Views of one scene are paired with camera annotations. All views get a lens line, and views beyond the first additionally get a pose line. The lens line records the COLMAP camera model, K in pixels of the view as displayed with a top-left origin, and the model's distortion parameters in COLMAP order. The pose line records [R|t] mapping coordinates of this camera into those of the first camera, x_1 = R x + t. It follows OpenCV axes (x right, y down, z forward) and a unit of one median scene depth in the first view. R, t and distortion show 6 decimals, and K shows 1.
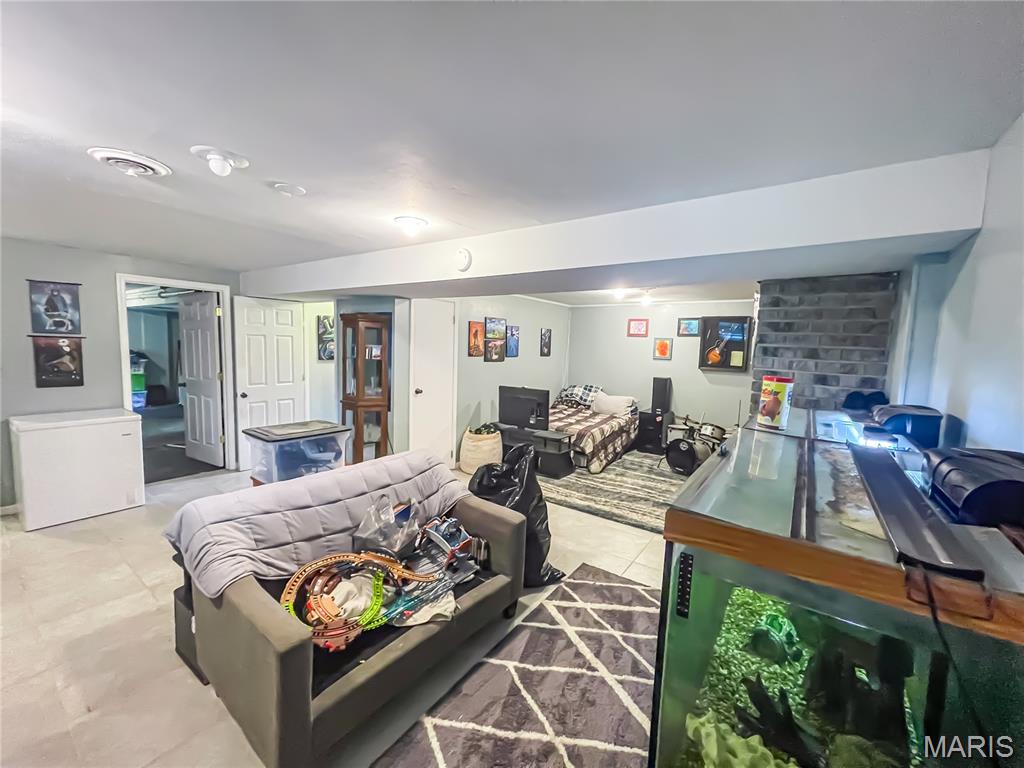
lens RADIAL K [[409.0, 0, 510.8], [0, 409.0, 382.8], [0, 0, 1]] dist [-0.005553, 0.002295]
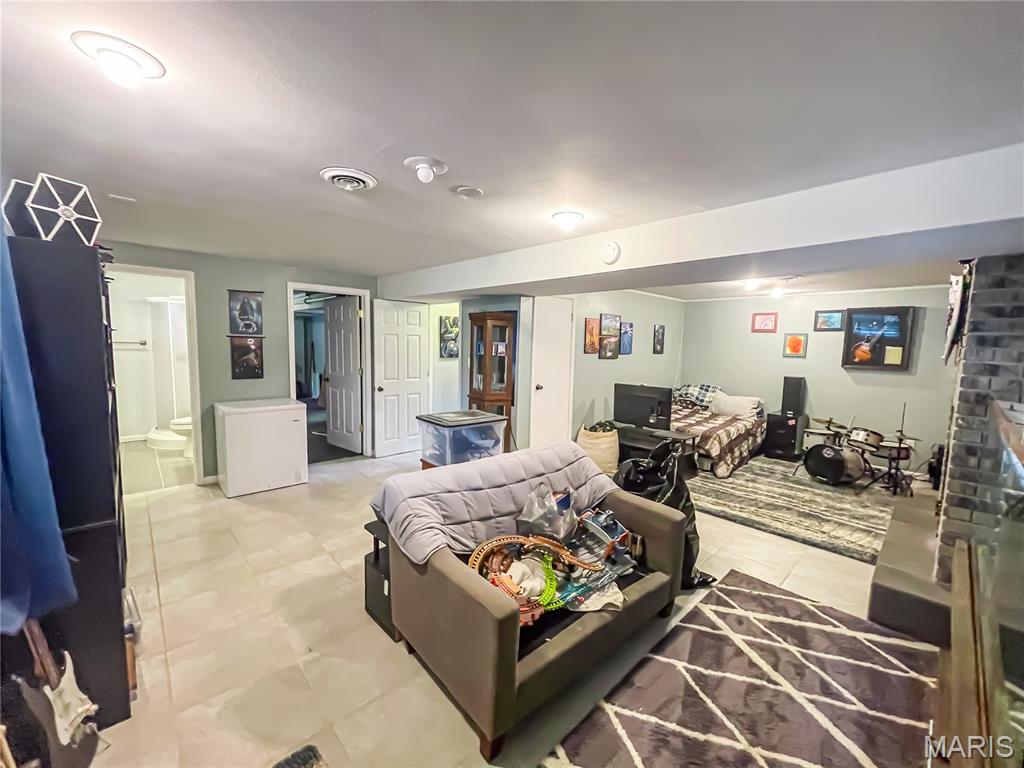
lens RADIAL K [[409.0, 0, 512.2], [0, 409.0, 382.8], [0, 0, 1]] dist [-0.005553, 0.002295]
pose [[0.980641, 0.010522, -0.195529, -0.111998], [-0.011006, 0.999938, -0.001386, 0.014459], [0.195502, 0.003511, 0.980697, -0.016478]]
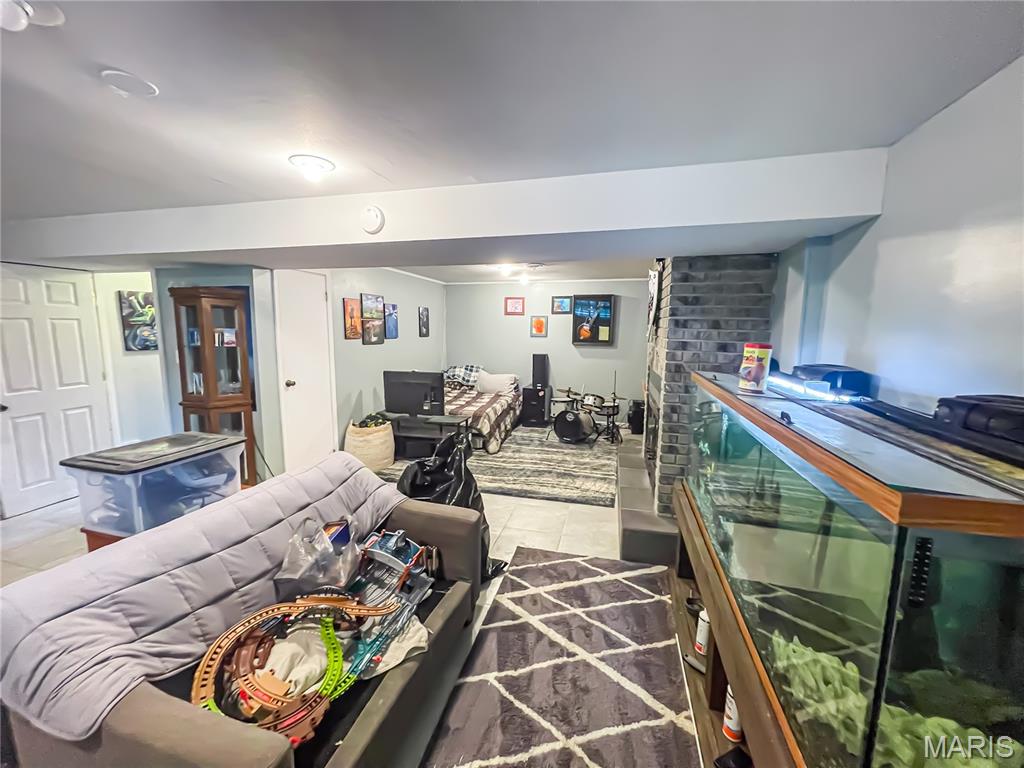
lens RADIAL K [[409.0, 0, 509.1], [0, 409.0, 382.4], [0, 0, 1]] dist [-0.005553, 0.002295]
pose [[0.933618, -0.070354, 0.351294, -0.125470], [0.054384, 0.996997, 0.055137, -0.003214], [-0.354118, -0.032372, 0.934640, 0.088500]]
